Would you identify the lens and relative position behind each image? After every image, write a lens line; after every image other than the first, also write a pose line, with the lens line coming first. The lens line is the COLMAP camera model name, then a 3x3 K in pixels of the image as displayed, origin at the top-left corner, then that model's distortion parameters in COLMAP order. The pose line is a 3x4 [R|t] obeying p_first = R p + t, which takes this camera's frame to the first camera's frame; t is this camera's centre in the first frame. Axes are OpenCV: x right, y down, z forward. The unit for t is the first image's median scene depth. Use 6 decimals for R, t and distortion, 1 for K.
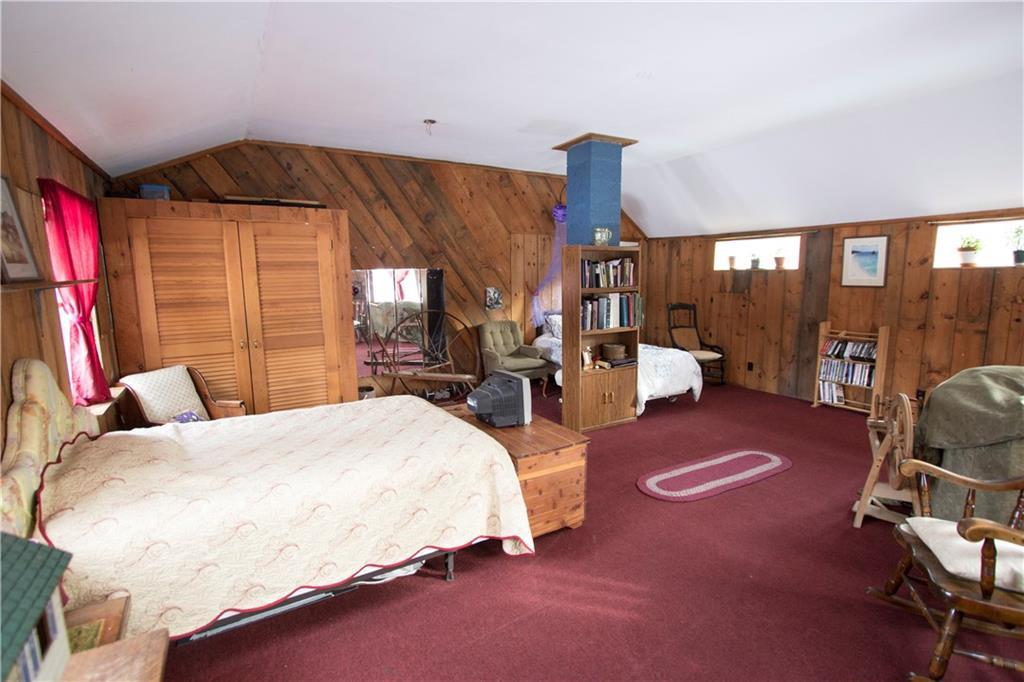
lens RADIAL K [[484.5, 0, 508.0], [0, 484.5, 342.6], [0, 0, 1]] dist [-0.022751, 0.000400]
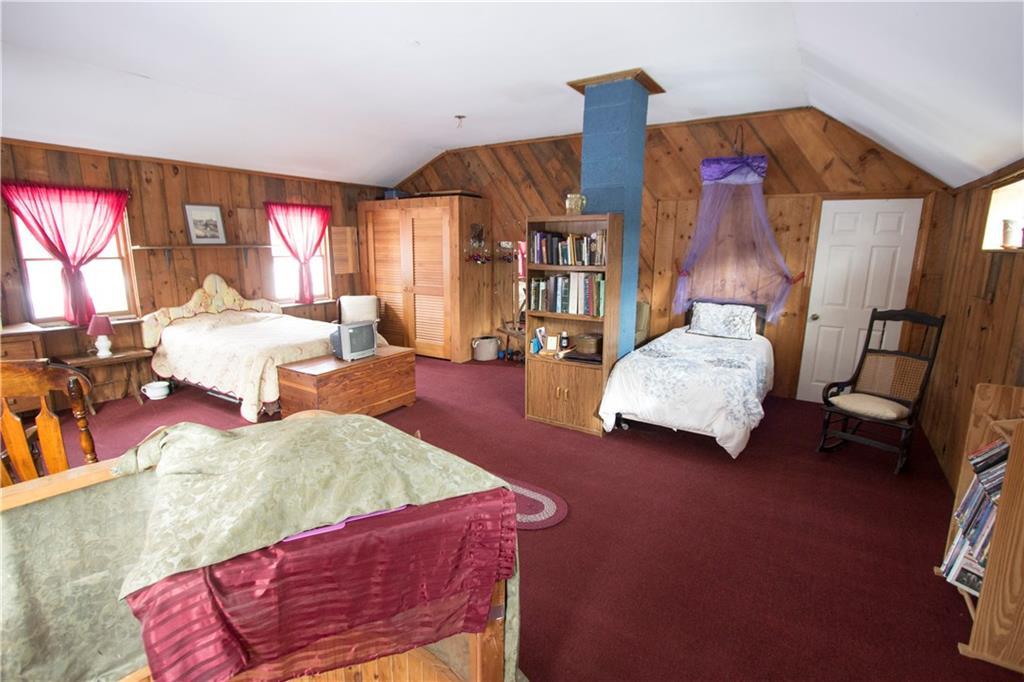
lens RADIAL K [[484.5, 0, 508.2], [0, 484.5, 342.8], [0, 0, 1]] dist [-0.022751, 0.000400]
pose [[0.442745, 0.191567, -0.875945, 0.818854], [-0.140113, 0.979691, 0.143436, -0.077398], [0.885633, 0.059225, 0.460594, 0.462217]]
